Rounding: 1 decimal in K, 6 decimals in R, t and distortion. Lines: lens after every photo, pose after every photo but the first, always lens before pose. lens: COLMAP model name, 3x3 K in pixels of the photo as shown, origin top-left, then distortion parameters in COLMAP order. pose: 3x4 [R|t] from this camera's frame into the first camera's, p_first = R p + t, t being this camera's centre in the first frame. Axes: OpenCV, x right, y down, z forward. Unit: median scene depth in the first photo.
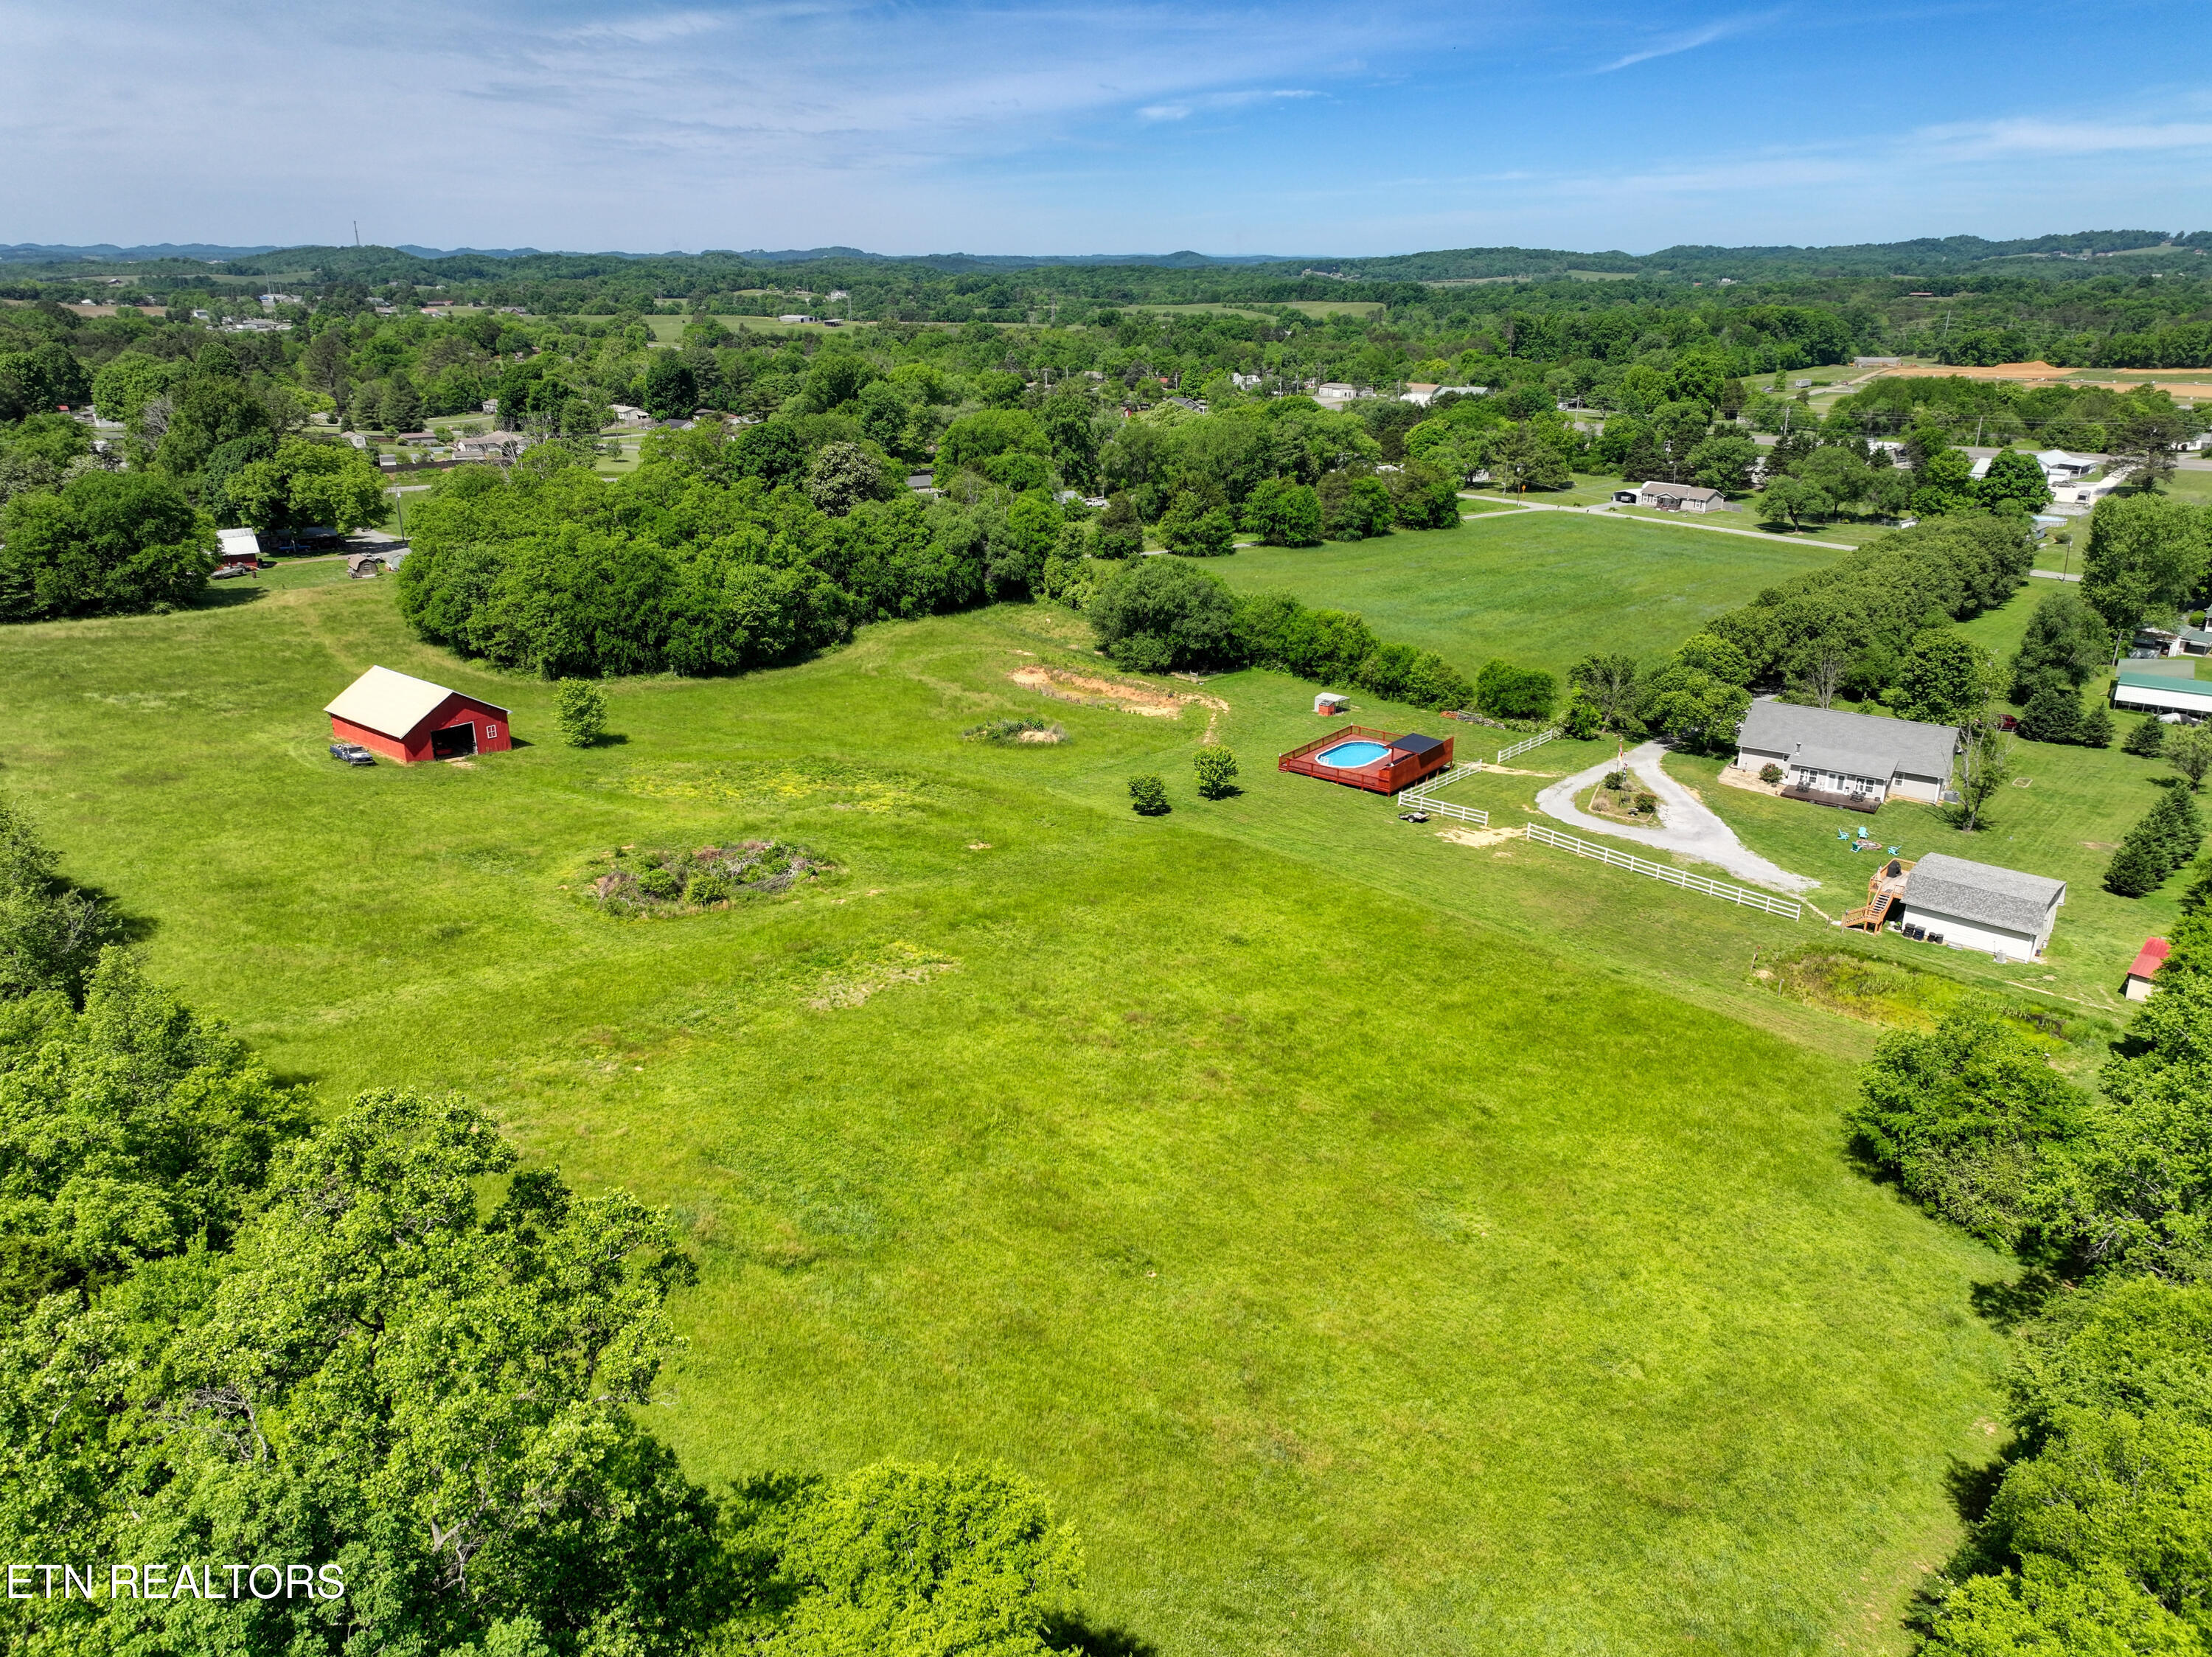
lens RADIAL K [[1533.6, 0, 1136.5], [0, 1533.6, 834.7], [0, 0, 1]] dist [-0.001154, 0.008479]
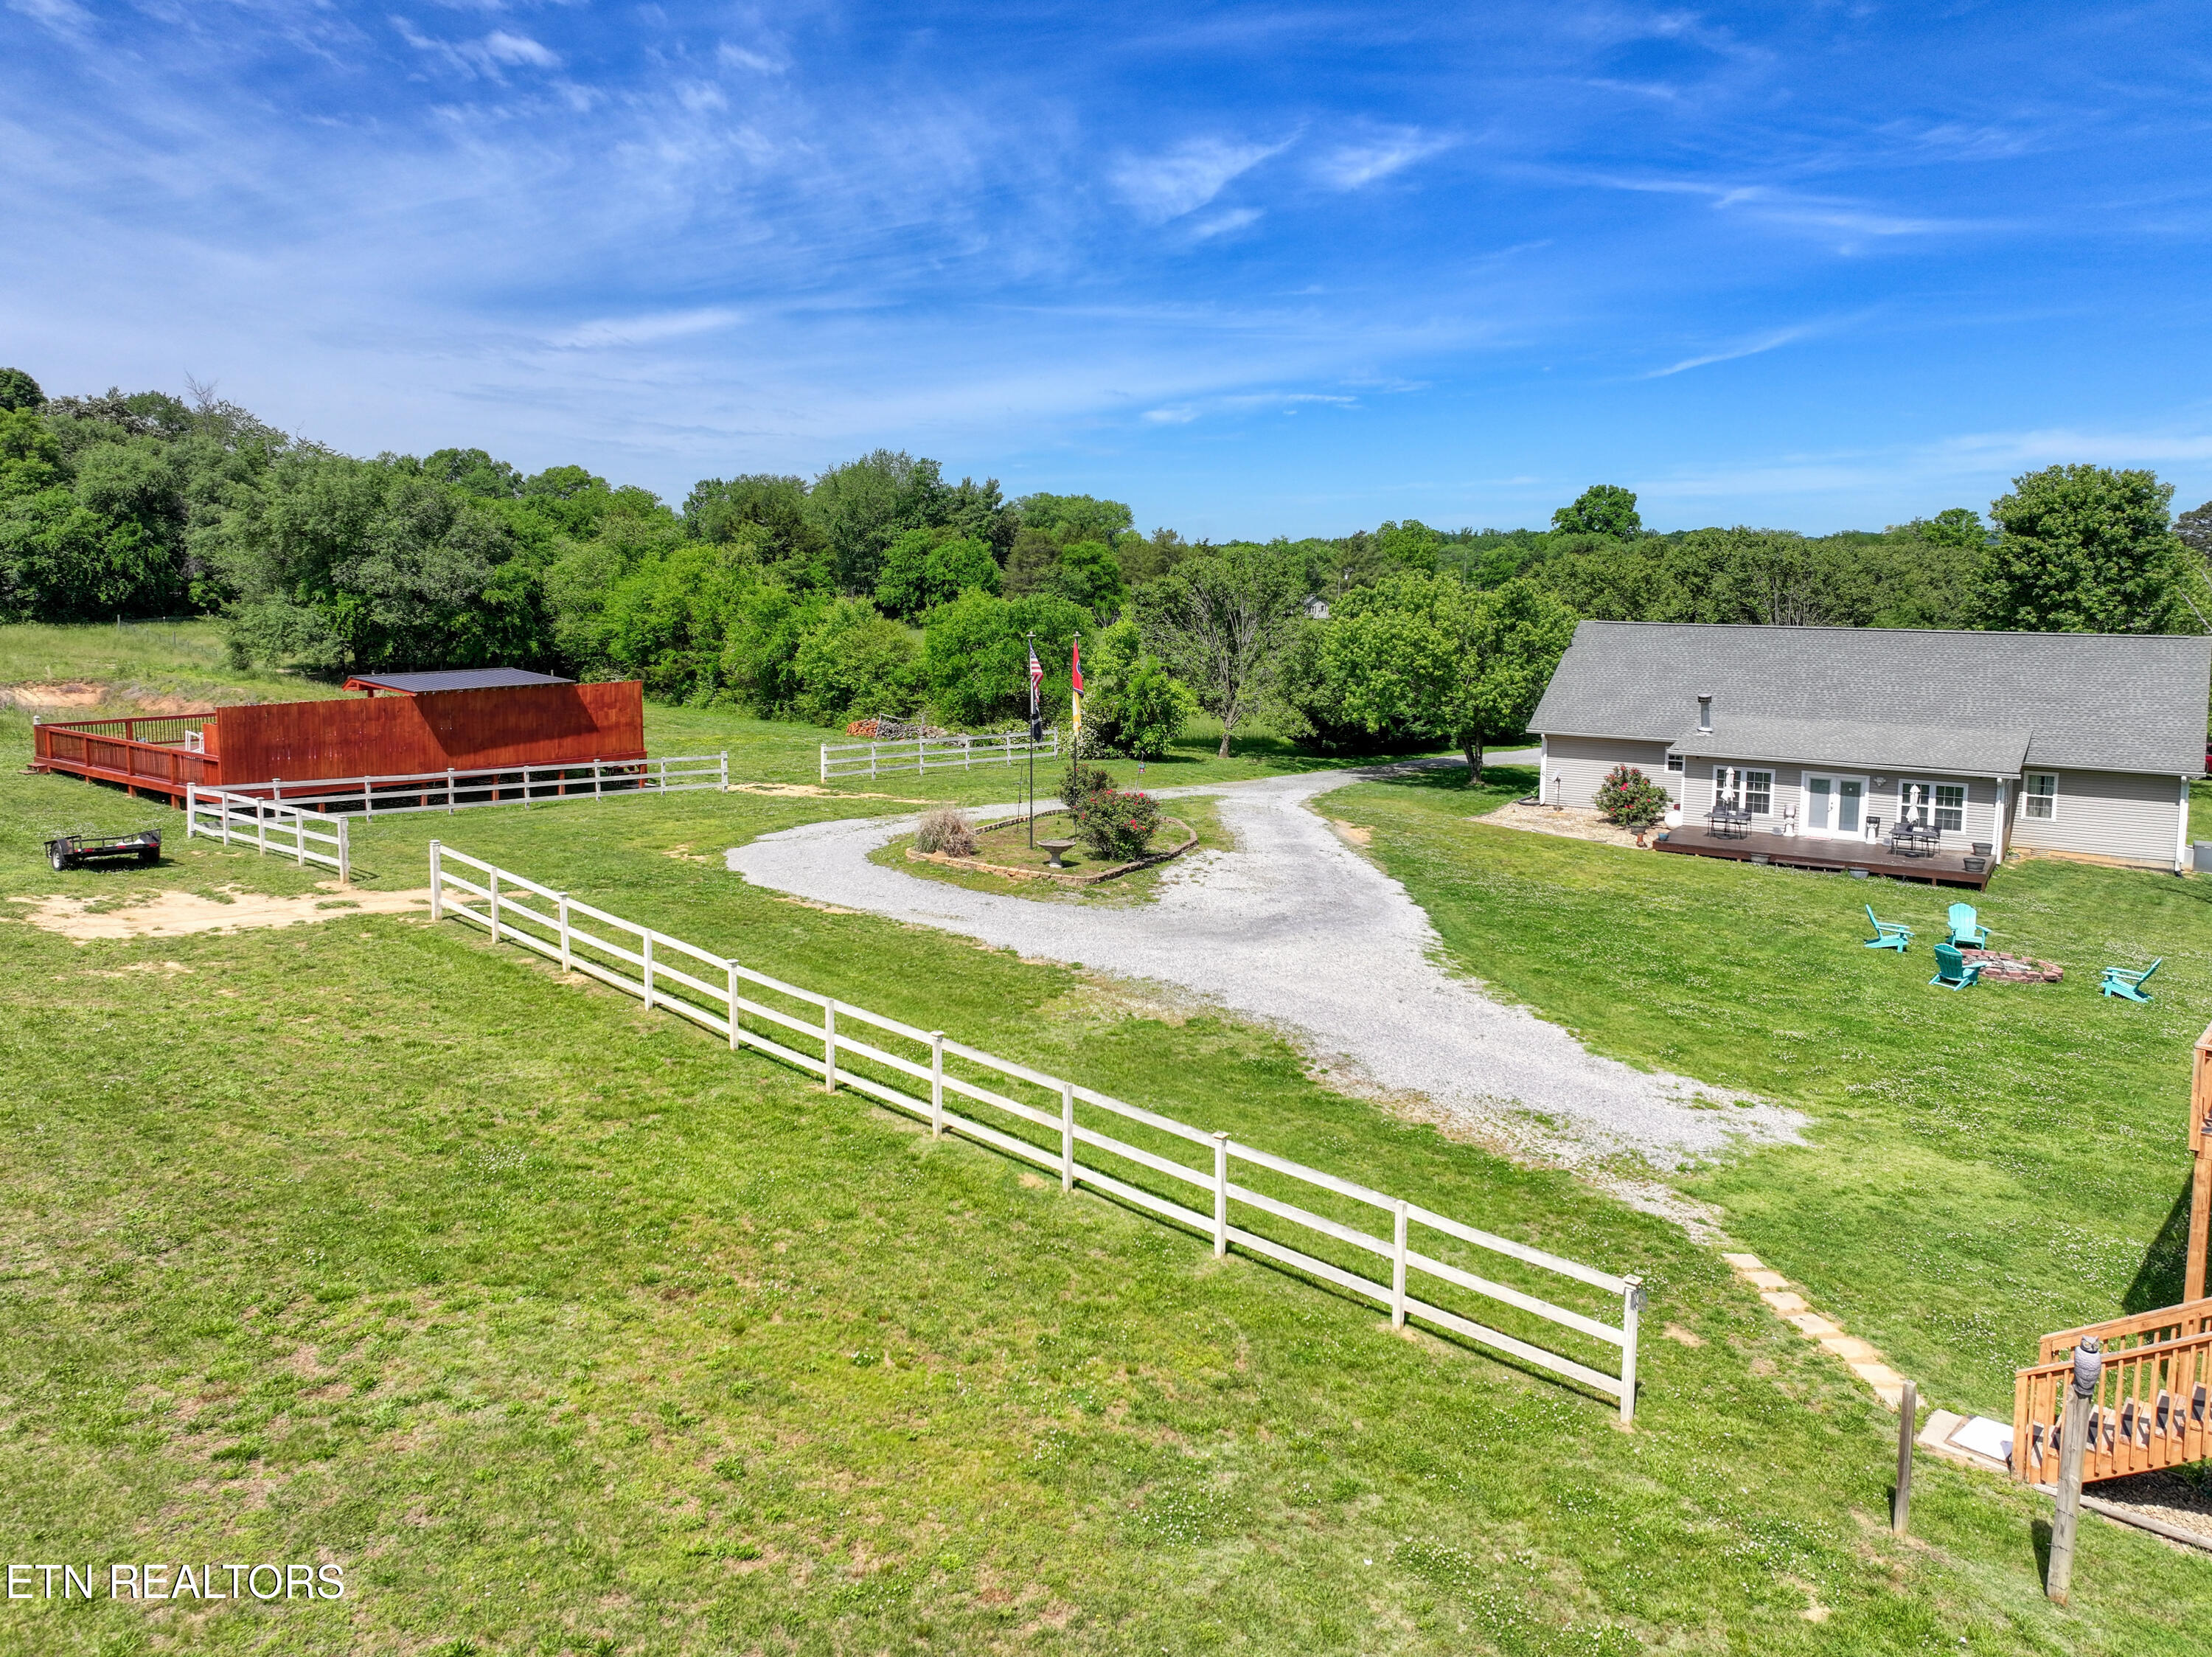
lens RADIAL K [[1533.6, 0, 1136.5], [0, 1533.6, 834.7], [0, 0, 1]] dist [-0.001154, 0.008479]
pose [[0.999918, 0.003386, 0.012359, 0.252122], [-0.001050, 0.982859, -0.184355, 0.022022], [-0.012771, 0.184326, 0.982782, 0.564746]]
